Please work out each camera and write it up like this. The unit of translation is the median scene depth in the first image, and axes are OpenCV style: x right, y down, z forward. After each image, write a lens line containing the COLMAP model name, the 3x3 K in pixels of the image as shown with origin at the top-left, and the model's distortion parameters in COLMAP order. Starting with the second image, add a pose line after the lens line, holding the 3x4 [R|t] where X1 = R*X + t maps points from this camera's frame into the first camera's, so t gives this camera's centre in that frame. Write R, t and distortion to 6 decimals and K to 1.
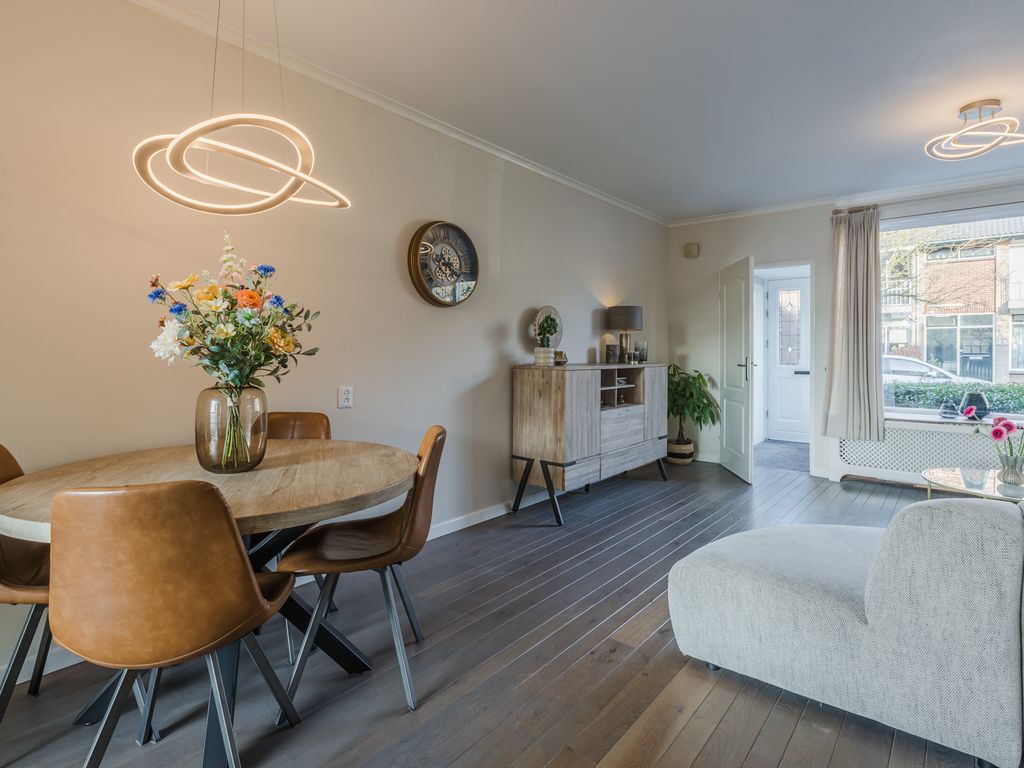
lens RADIAL K [[545.4, 0, 549.9], [0, 545.4, 365.5], [0, 0, 1]] dist [0.001442, -0.000235]
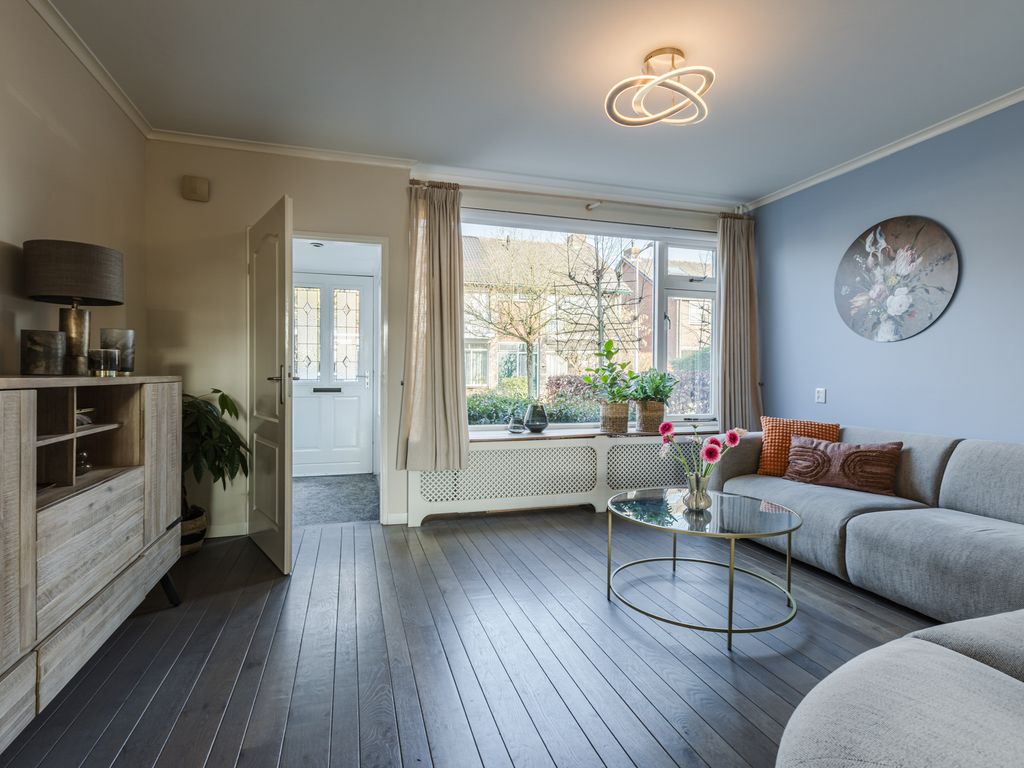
lens RADIAL K [[520.5, 0, 517.9], [0, 520.5, 378.7], [0, 0, 1]] dist [0.001974, 0.000323]
pose [[0.585454, -0.006837, 0.810677, 0.005584], [0.017062, 0.999847, -0.003889, 0.006262], [-0.810526, 0.016109, 0.585481, 0.481655]]
